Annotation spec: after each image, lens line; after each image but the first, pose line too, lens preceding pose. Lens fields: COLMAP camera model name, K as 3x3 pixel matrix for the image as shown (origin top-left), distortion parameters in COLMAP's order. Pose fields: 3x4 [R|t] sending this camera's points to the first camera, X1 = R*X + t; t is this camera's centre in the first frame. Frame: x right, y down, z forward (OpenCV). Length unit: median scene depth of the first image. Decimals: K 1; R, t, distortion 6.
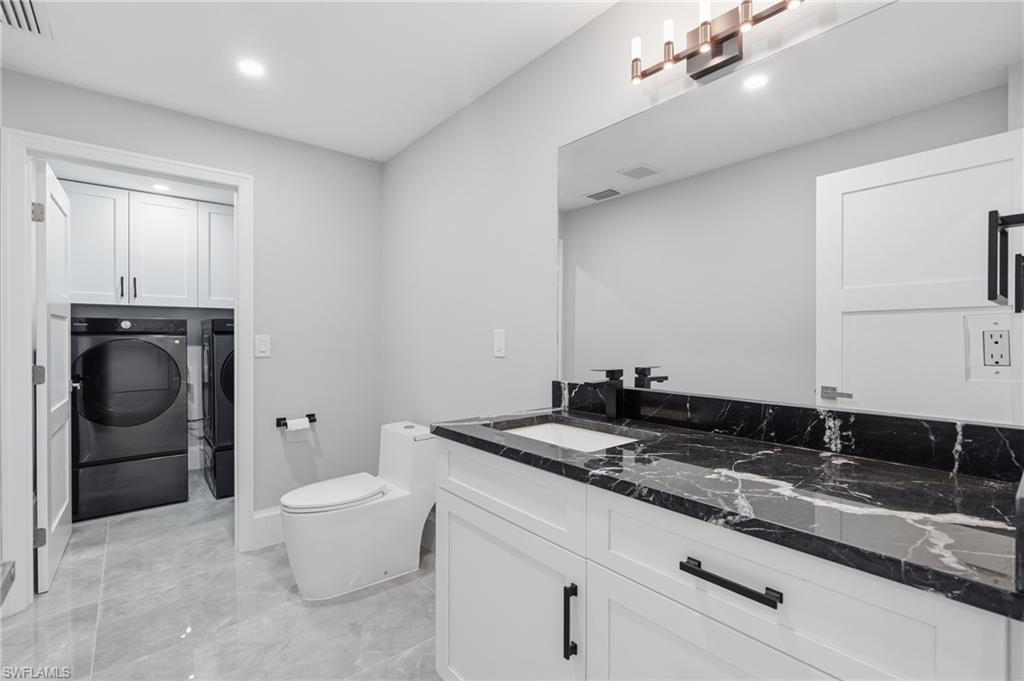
lens RADIAL K [[462.0, 0, 514.8], [0, 462.0, 340.1], [0, 0, 1]] dist [-0.000344, -0.000051]
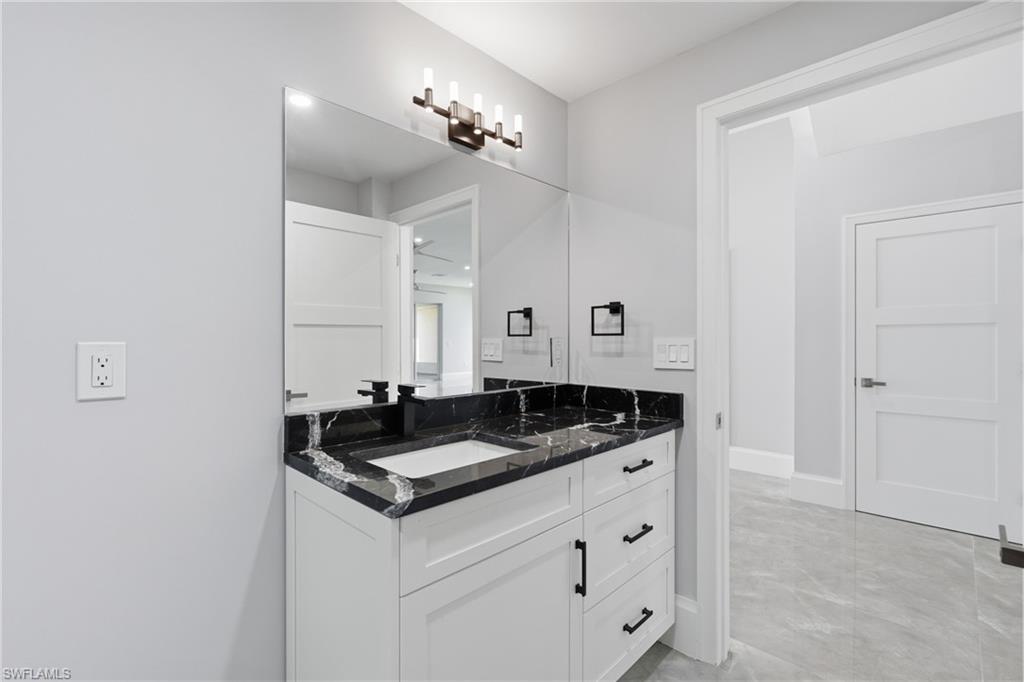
lens RADIAL K [[462.0, 0, 514.8], [0, 462.0, 340.6], [0, 0, 1]] dist [-0.000344, -0.000051]
pose [[-0.108874, -0.002897, 0.994051, -0.822462], [0.008141, 0.999960, 0.003805, -0.033079], [-0.994022, 0.008507, -0.108846, 0.935038]]
